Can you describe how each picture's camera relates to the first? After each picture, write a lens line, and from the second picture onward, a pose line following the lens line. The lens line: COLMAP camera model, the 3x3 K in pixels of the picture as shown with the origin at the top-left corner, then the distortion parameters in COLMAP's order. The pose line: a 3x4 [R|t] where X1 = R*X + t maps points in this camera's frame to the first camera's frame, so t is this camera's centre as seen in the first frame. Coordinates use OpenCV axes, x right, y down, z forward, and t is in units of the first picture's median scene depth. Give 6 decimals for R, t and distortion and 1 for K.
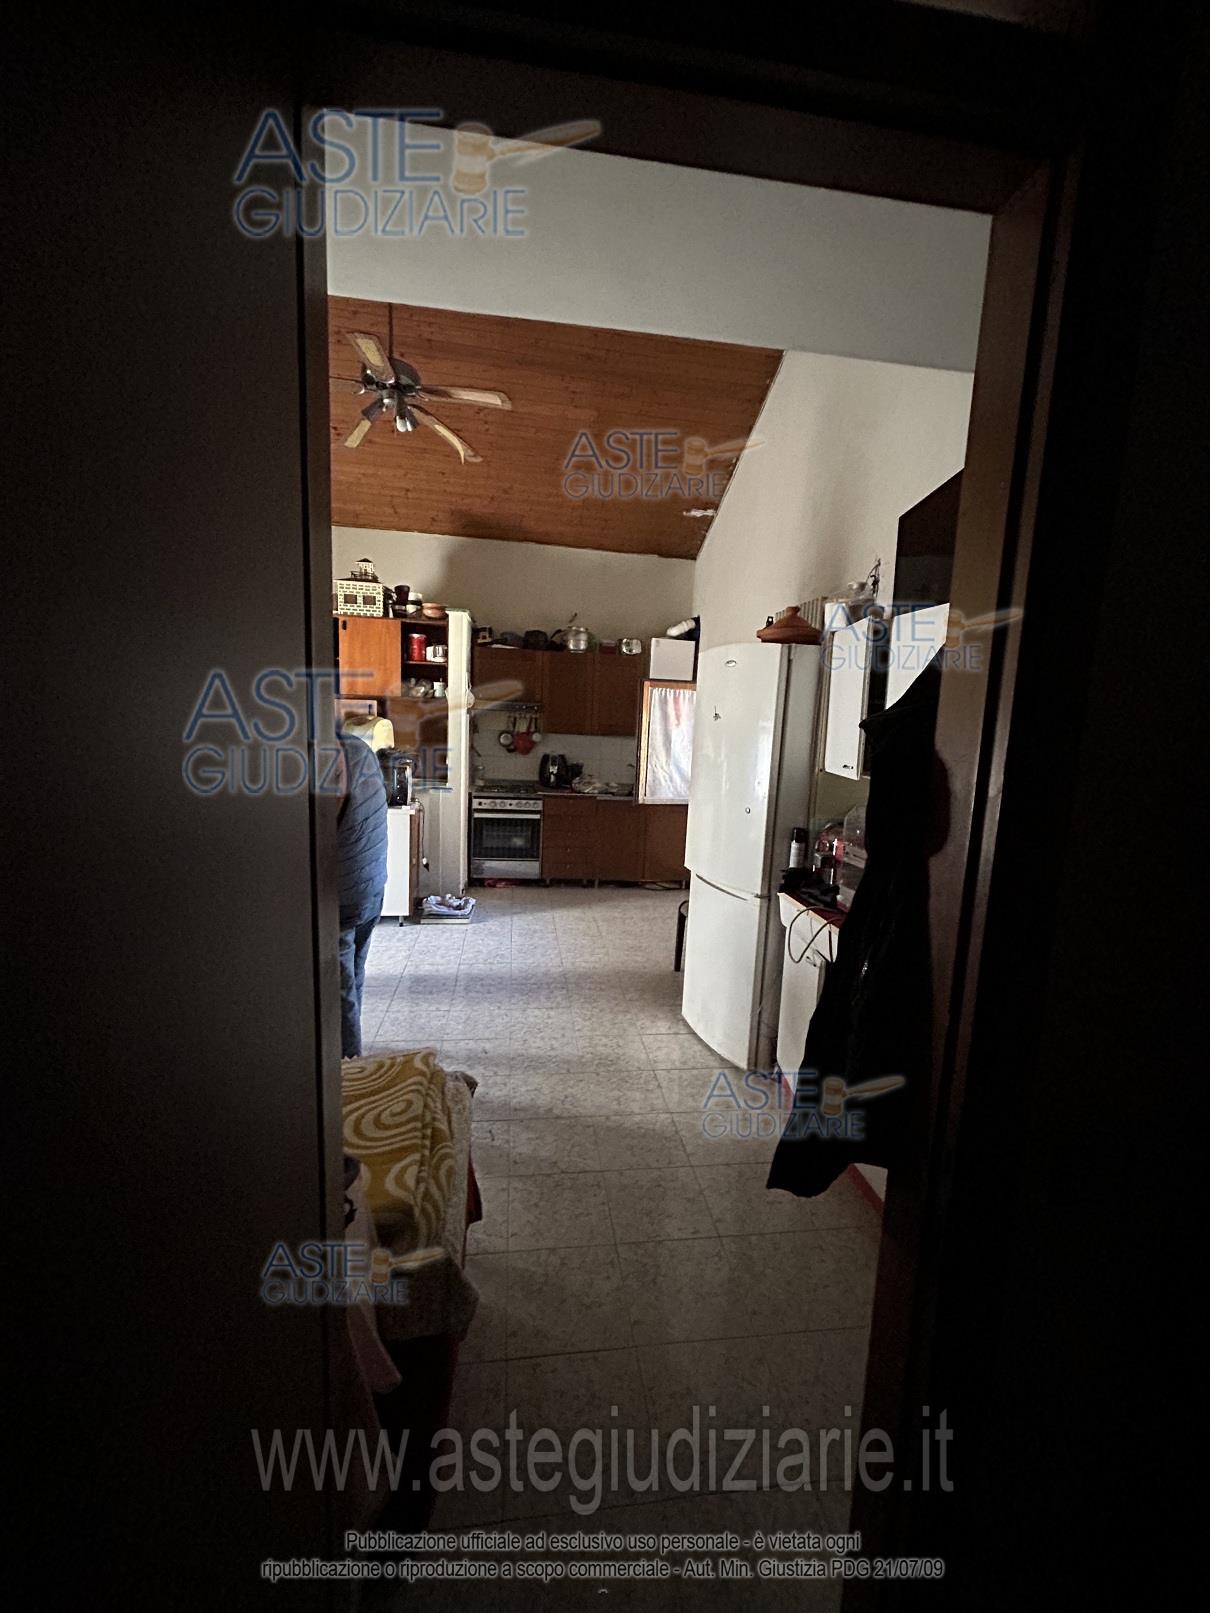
lens RADIAL K [[650.0, 0, 603.3], [0, 650.0, 807.0], [0, 0, 1]] dist [0.002039, 0.000059]
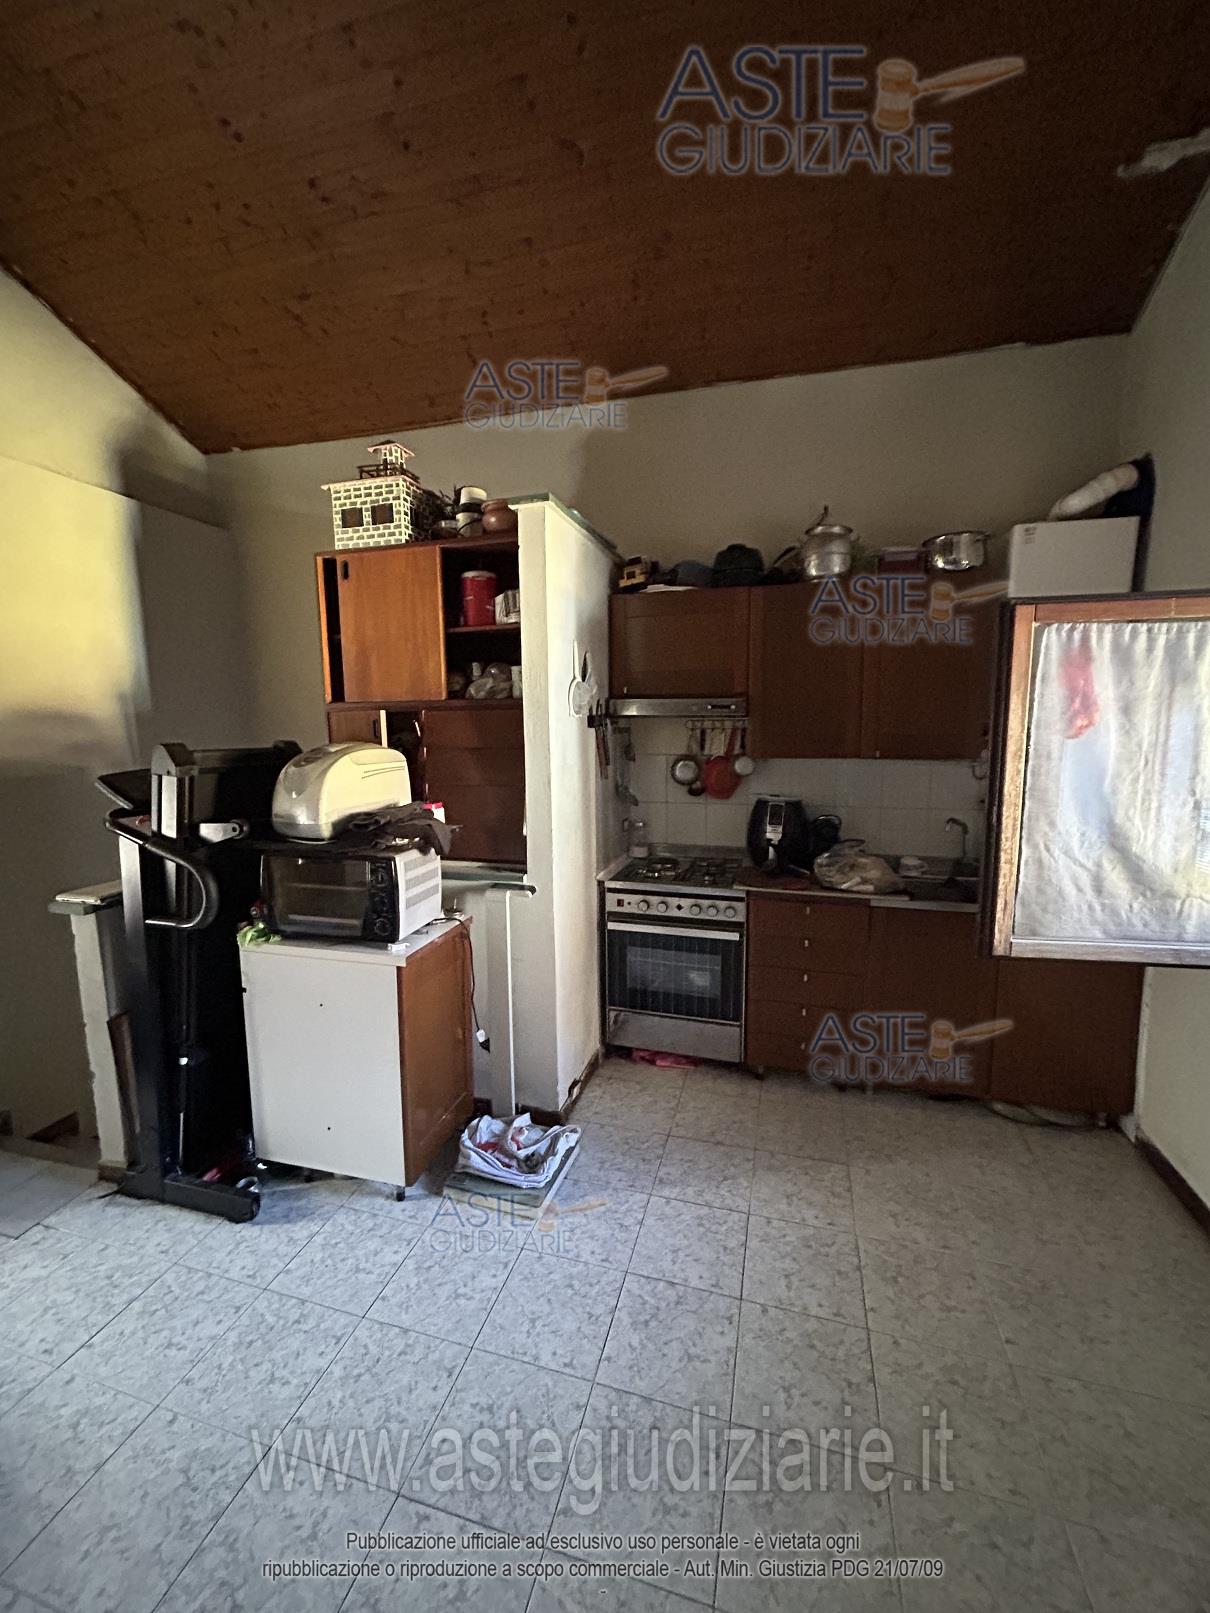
lens RADIAL K [[650.0, 0, 602.4], [0, 650.0, 804.3], [0, 0, 1]] dist [0.002039, 0.000059]
pose [[0.911368, 0.000219, -0.411593, 0.005565], [-0.007112, 0.999859, -0.015216, -0.073205], [0.411531, 0.016795, 0.911241, 0.528293]]
